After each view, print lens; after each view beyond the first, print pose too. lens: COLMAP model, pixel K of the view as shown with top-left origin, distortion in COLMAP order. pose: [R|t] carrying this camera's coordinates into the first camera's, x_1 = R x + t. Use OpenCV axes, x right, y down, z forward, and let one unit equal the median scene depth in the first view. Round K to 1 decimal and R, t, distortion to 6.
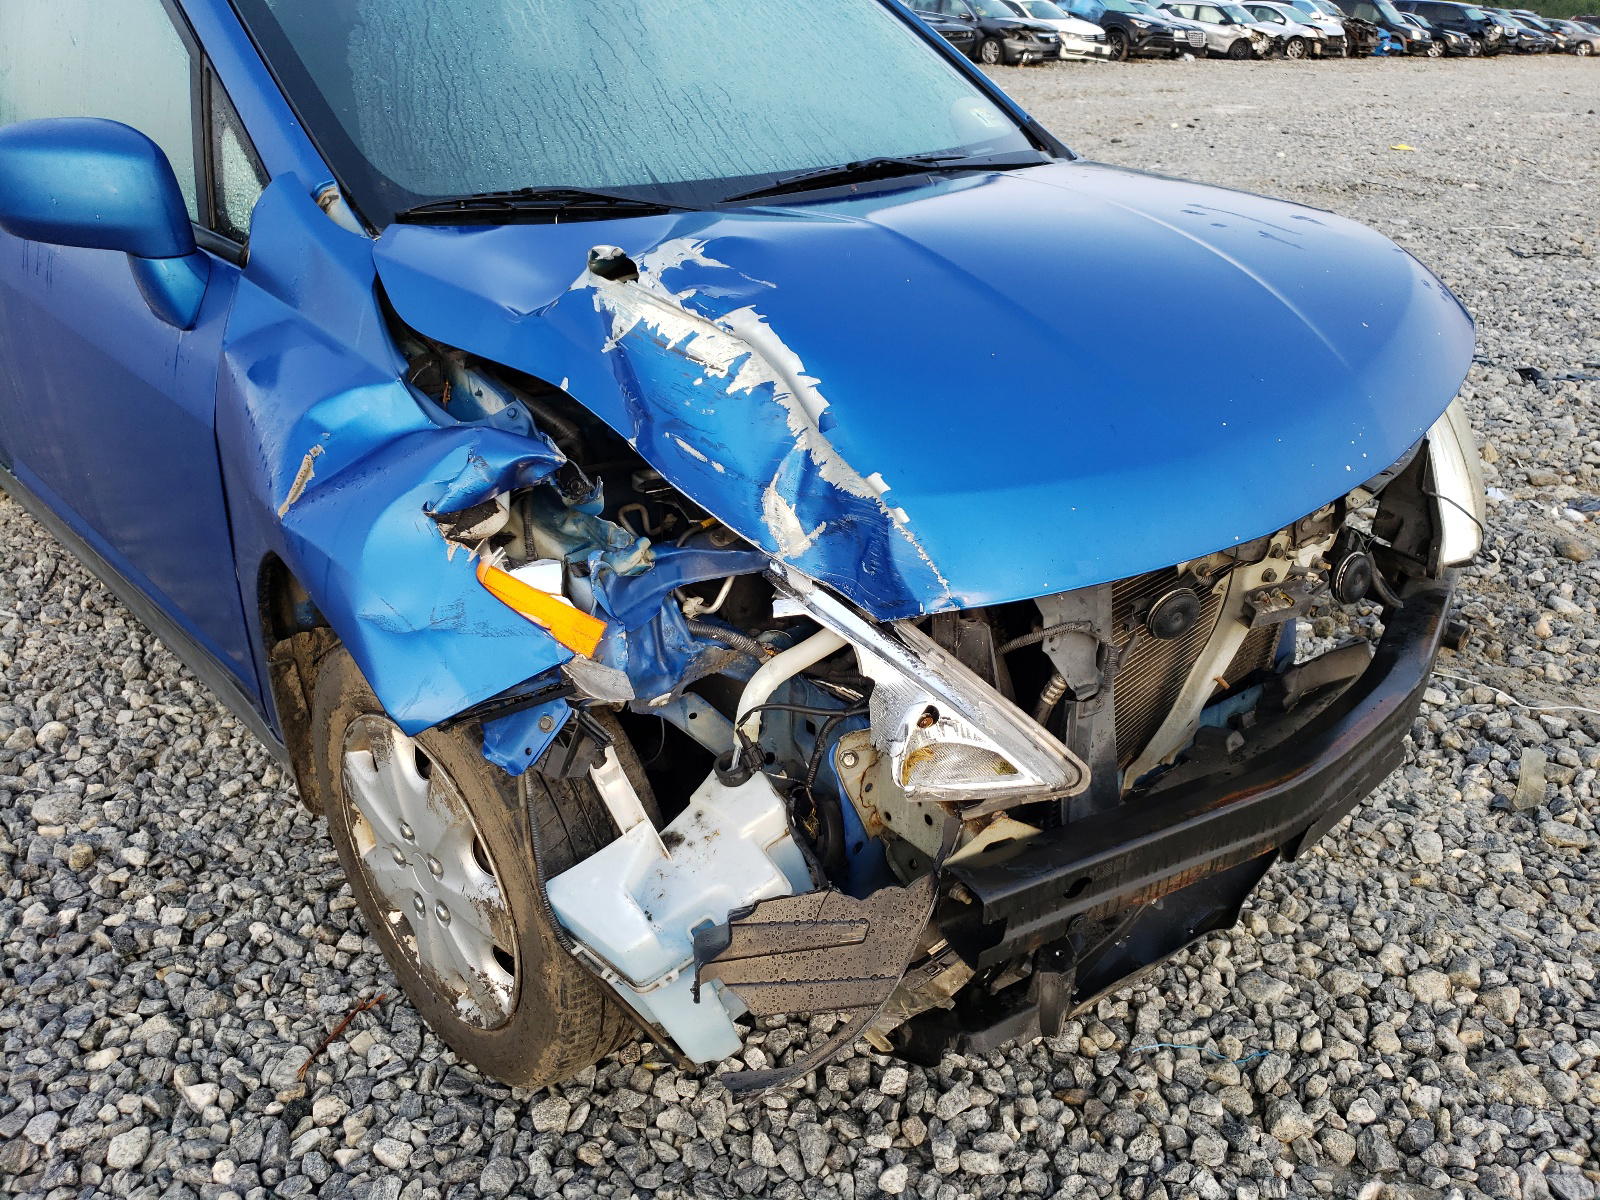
lens RADIAL K [[1187.0, 0, 800.0], [0, 1187.0, 600.0], [0, 0, 1]] dist [0.089112, -0.076853]
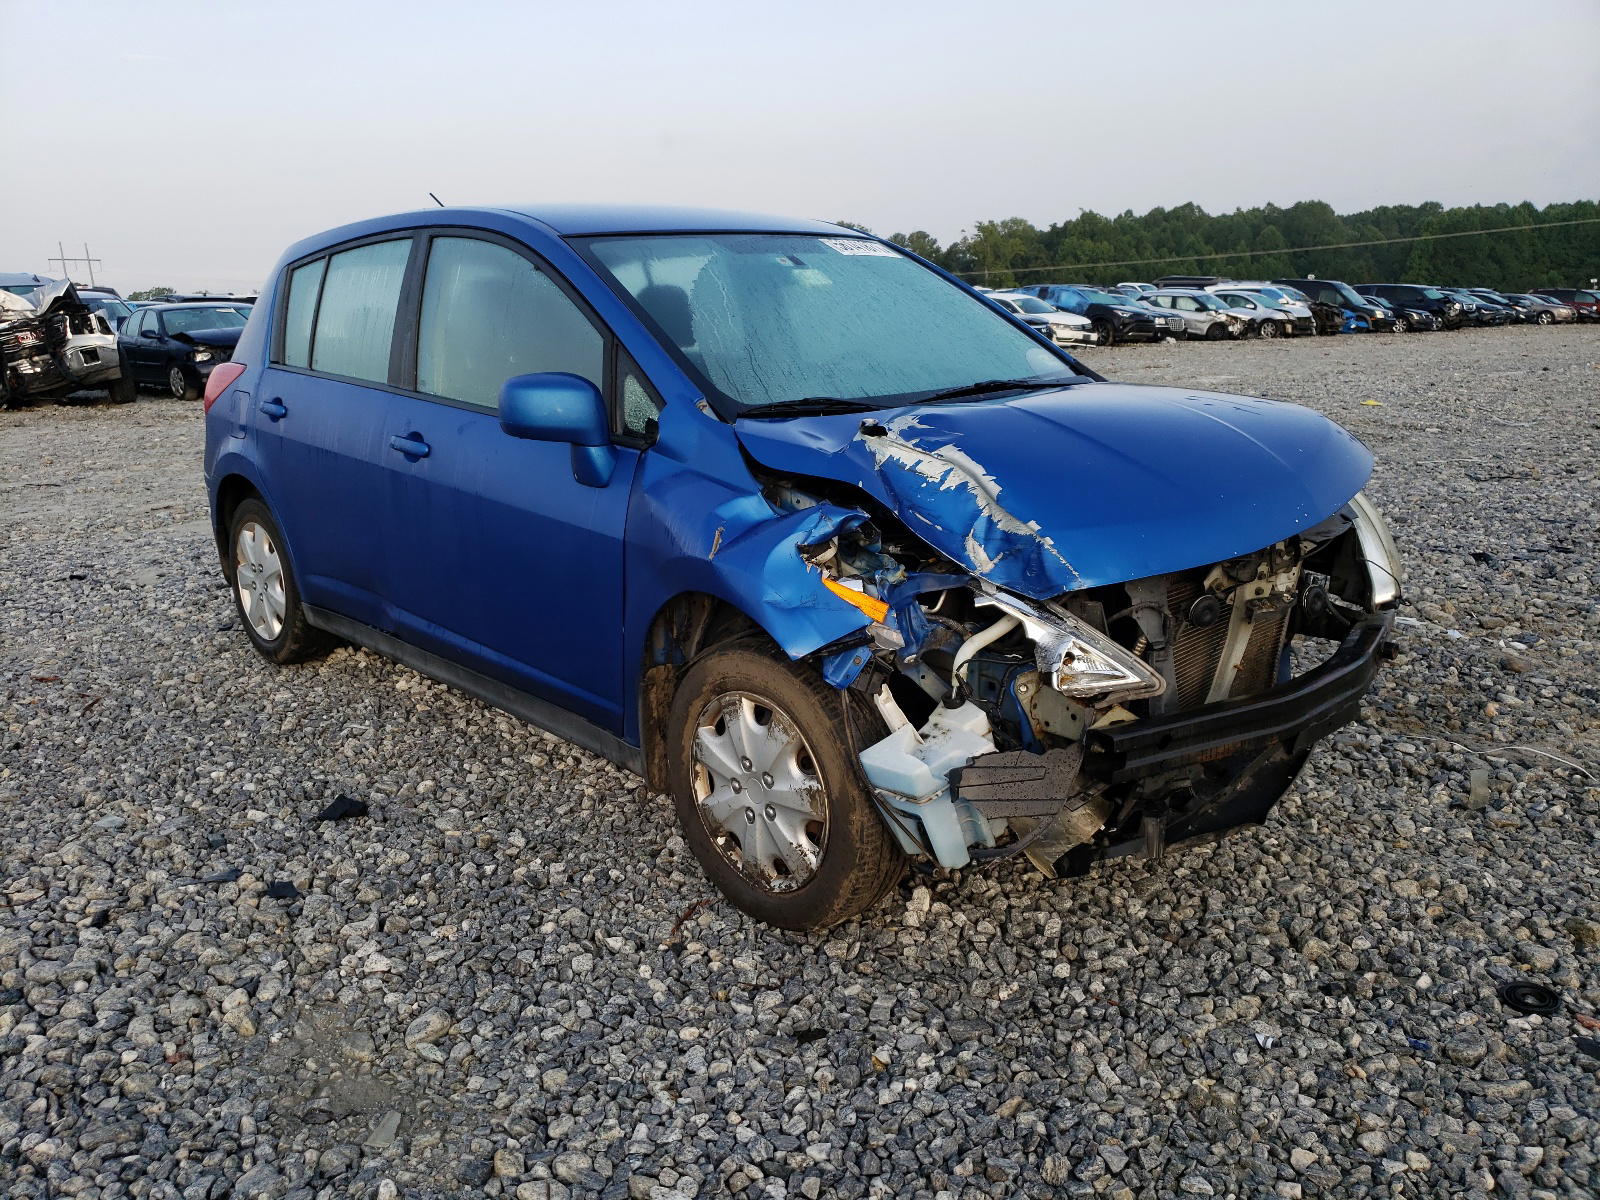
lens RADIAL K [[1229.0, 0, 765.9], [0, 1229.0, 596.4], [0, 0, 1]] dist [0.039832, 0.001551]
pose [[0.998914, -0.034003, -0.031853, -0.216174], [0.025776, 0.972816, -0.230140, 0.324207], [0.038813, 0.229069, 0.972636, -0.635010]]
